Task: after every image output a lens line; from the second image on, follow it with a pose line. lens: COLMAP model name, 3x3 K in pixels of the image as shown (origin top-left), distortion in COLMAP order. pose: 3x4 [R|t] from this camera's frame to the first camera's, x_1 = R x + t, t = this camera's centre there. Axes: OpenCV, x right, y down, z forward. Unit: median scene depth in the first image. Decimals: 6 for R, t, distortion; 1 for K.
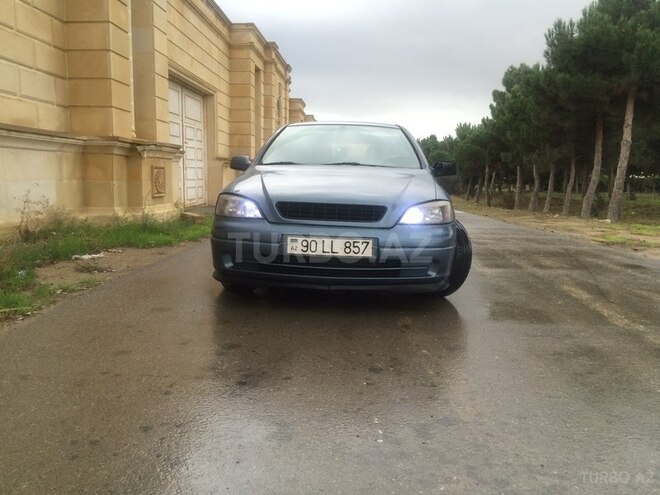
lens RADIAL K [[559.9, 0, 327.9], [0, 559.9, 247.6], [0, 0, 1]] dist [0.098476, -0.151184]
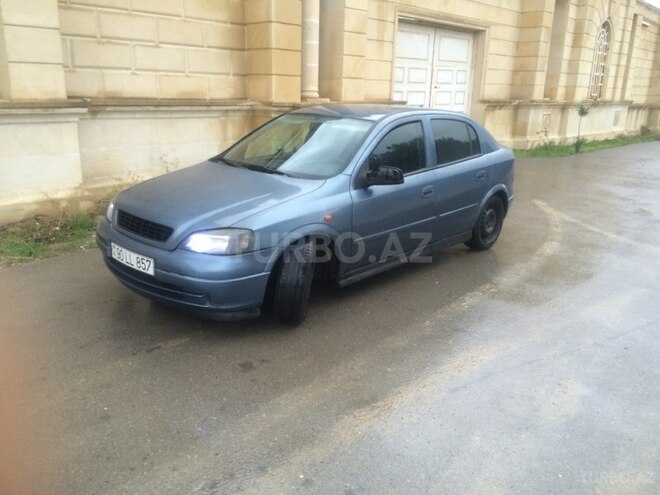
lens RADIAL K [[559.9, 0, 327.9], [0, 559.9, 247.6], [0, 0, 1]] dist [0.098476, -0.151184]
pose [[0.764391, 0.175812, -0.620320, 0.457750], [-0.086818, 0.981409, 0.171170, -0.114314], [0.638881, -0.076986, 0.765444, 0.194778]]
